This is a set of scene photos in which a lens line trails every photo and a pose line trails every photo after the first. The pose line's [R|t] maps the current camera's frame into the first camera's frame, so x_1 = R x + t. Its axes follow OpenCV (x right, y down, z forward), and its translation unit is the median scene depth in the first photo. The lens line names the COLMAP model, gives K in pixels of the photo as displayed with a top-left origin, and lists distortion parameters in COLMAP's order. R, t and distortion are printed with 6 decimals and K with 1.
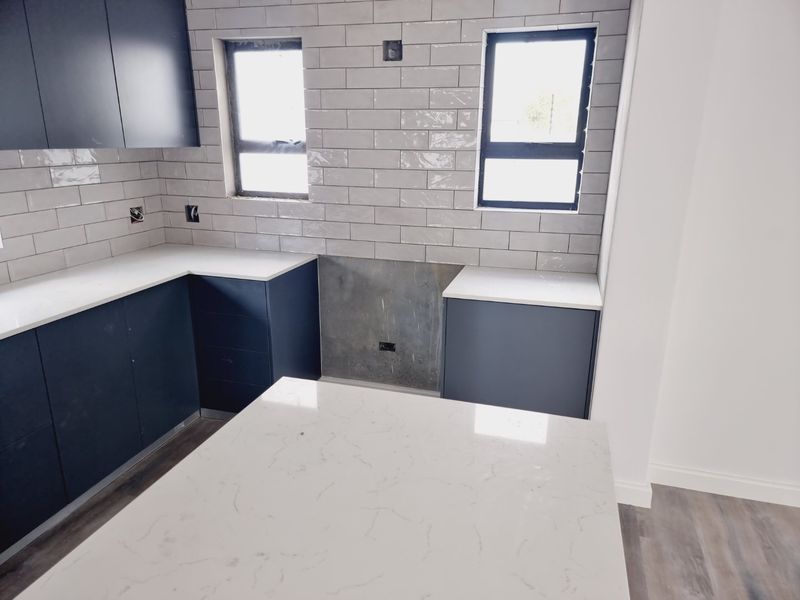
lens RADIAL K [[552.8, 0, 402.1], [0, 552.8, 304.4], [0, 0, 1]] dist [0.069731, -0.052892]
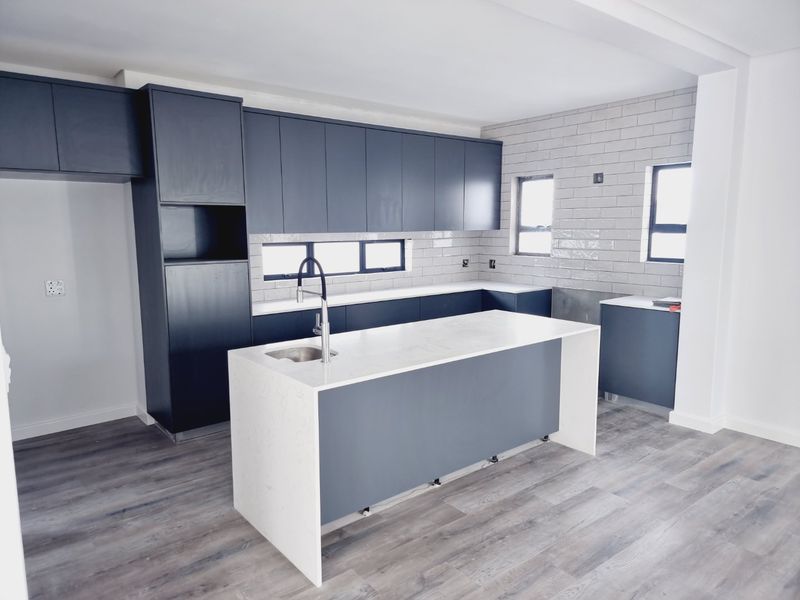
lens RADIAL K [[552.8, 0, 392.3], [0, 552.8, 301.0], [0, 0, 1]] dist [0.069731, -0.052892]
pose [[0.818653, 0.064869, -0.570614, 0.492069], [-0.152510, 0.982480, -0.107114, 0.246470], [0.553668, 0.174713, 0.814203, -0.801508]]
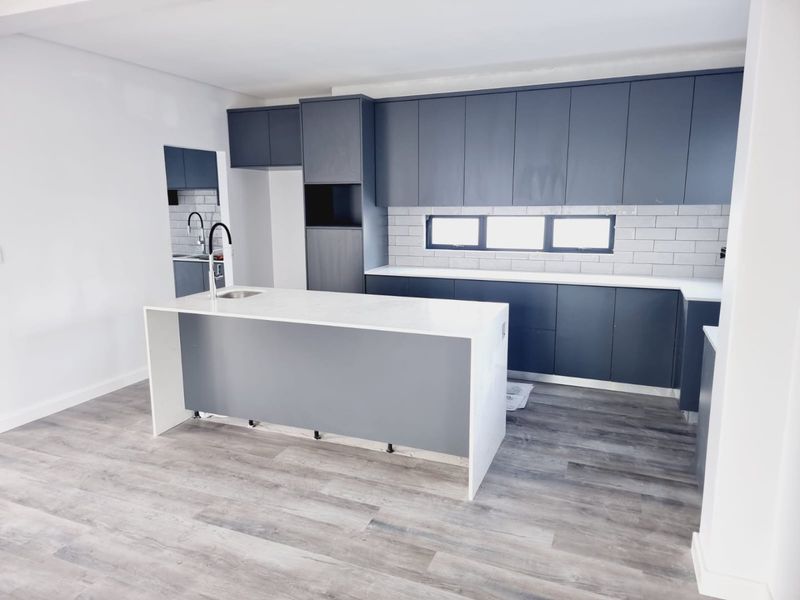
lens RADIAL K [[552.8, 0, 381.4], [0, 552.8, 288.3], [0, 0, 1]] dist [0.069731, -0.052892]
pose [[-0.119810, 0.147091, -0.981840, 1.087568], [-0.282012, 0.943183, 0.175713, -0.091633], [0.951901, 0.297942, -0.071521, 0.360895]]
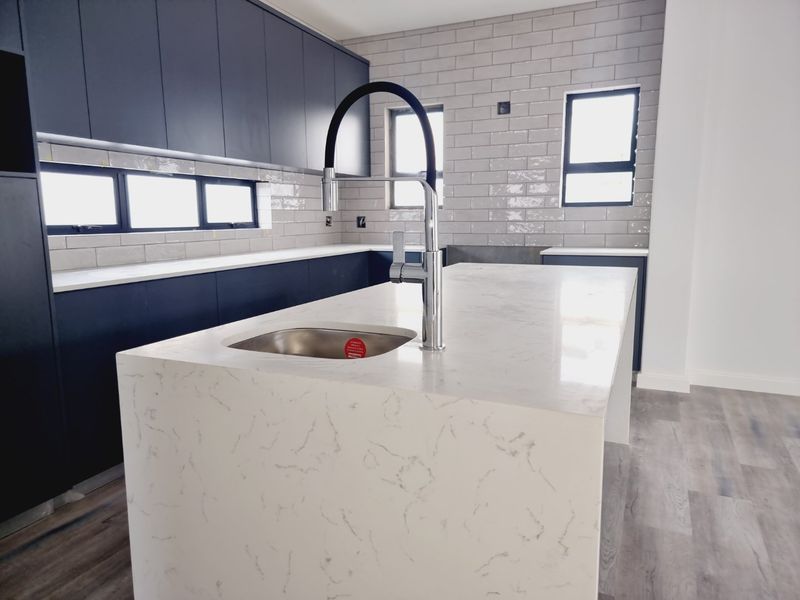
lens RADIAL K [[552.8, 0, 398.1], [0, 552.8, 302.1], [0, 0, 1]] dist [0.069731, -0.052892]
pose [[0.991084, 0.004804, -0.133150, -0.094680], [-0.023126, 0.990383, -0.136409, 0.285306], [0.131214, 0.138272, 0.981664, -0.464609]]
